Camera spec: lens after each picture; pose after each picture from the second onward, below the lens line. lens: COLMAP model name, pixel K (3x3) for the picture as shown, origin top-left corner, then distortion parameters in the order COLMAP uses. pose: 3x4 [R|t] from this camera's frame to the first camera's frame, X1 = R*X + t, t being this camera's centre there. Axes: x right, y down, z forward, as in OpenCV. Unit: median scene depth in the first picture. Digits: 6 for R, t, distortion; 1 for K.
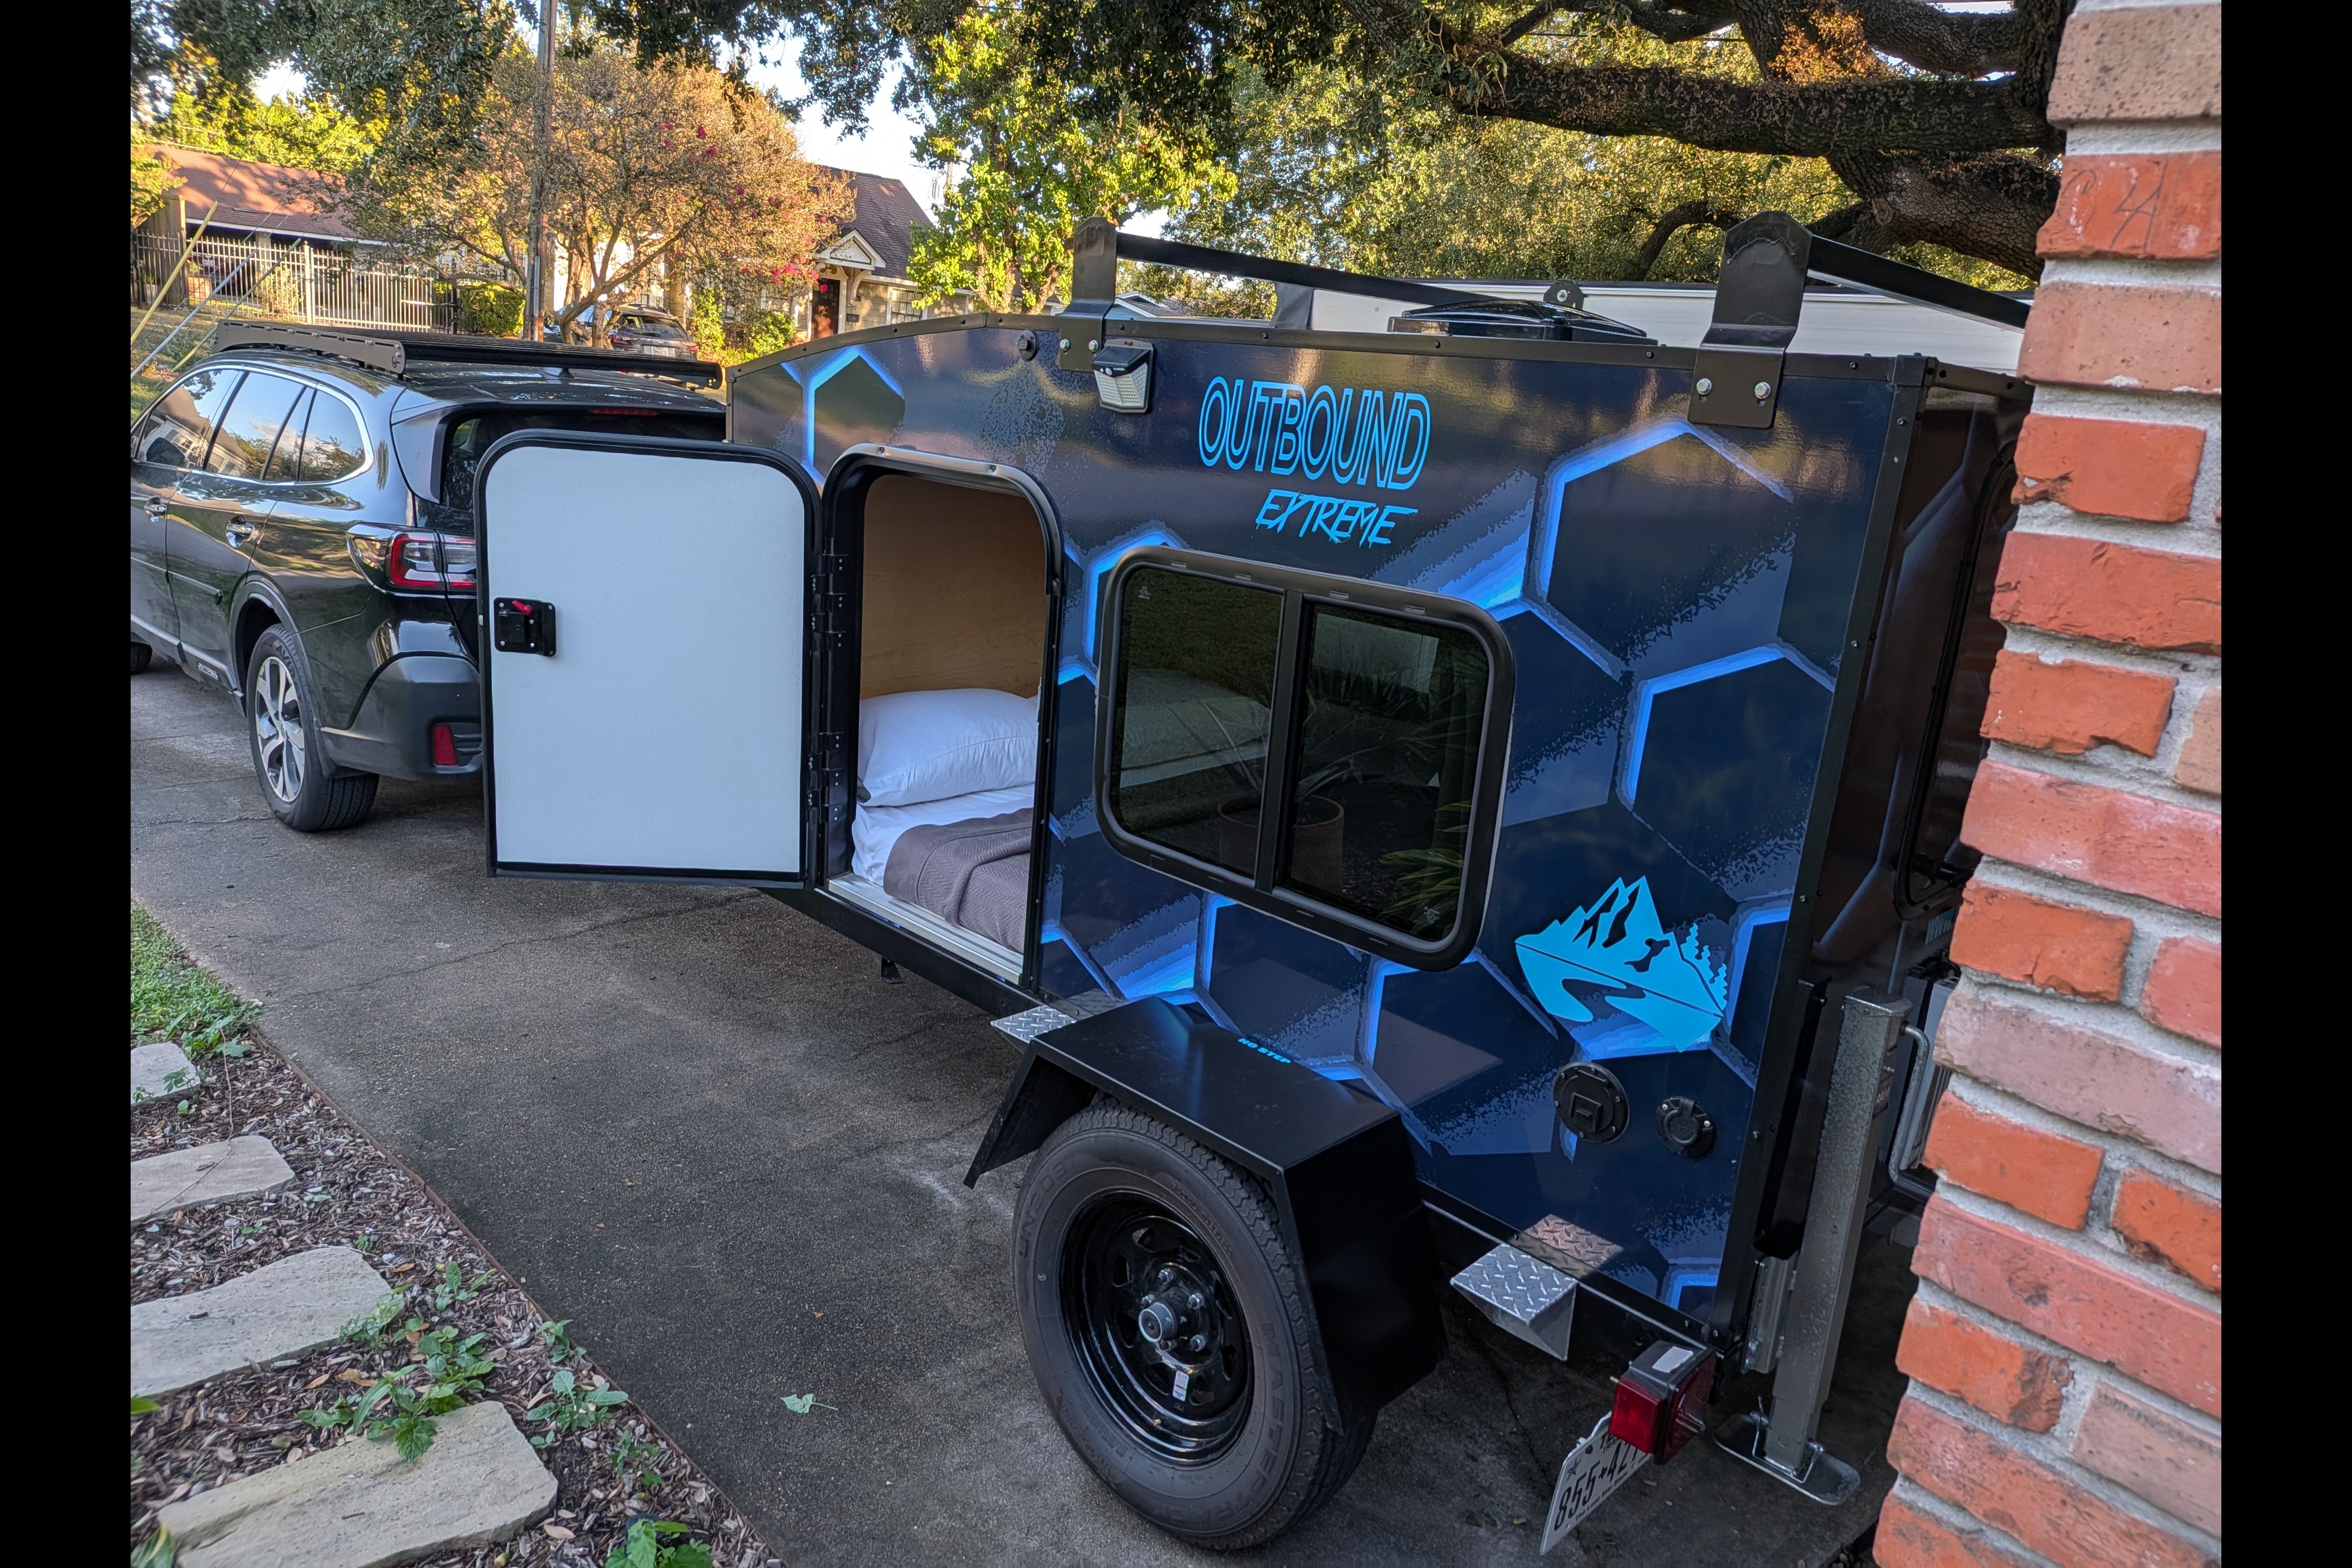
lens RADIAL K [[1522.3, 0, 1176.0], [0, 1522.3, 784.0], [0, 0, 1]] dist [0.040780, -0.072989]
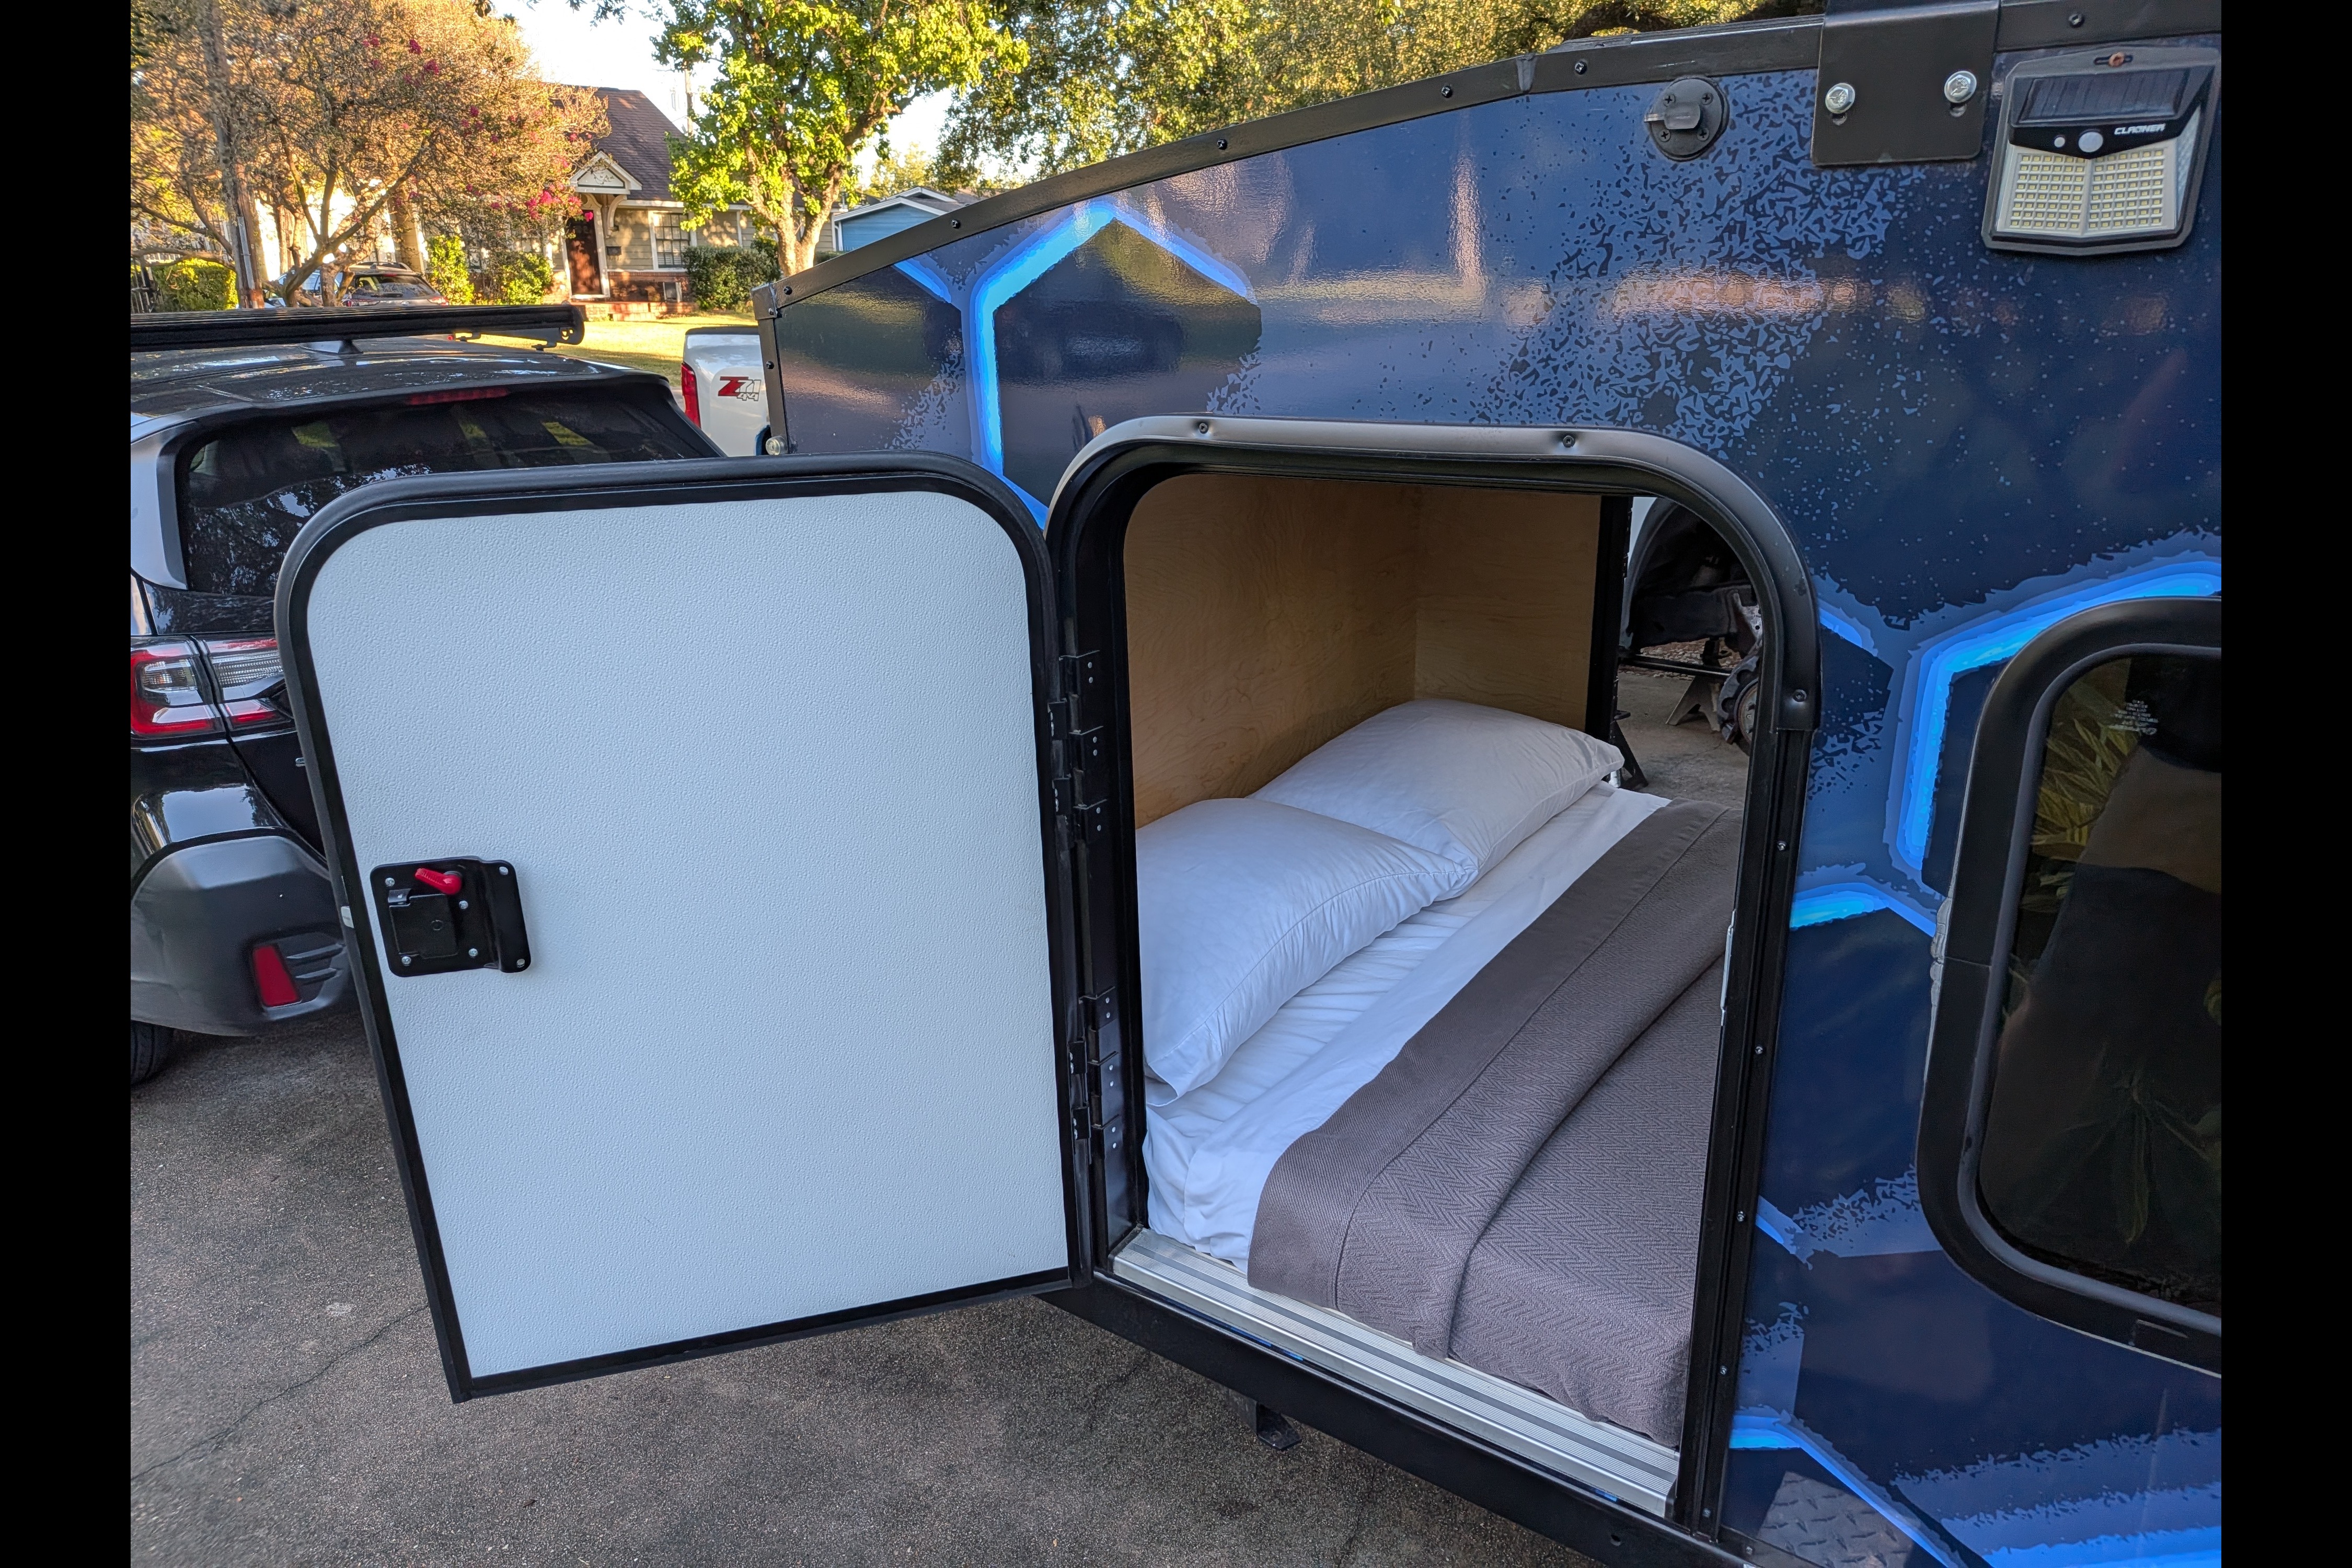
lens RADIAL K [[1277.1, 0, 1012.1], [0, 1277.1, 737.8], [0, 0, 1]] dist [-0.047266, 0.036881]
pose [[0.982816, -0.151041, 0.106109, -0.111326], [0.141581, 0.985671, 0.091688, -0.062534], [-0.118437, -0.075089, 0.990118, 0.232246]]
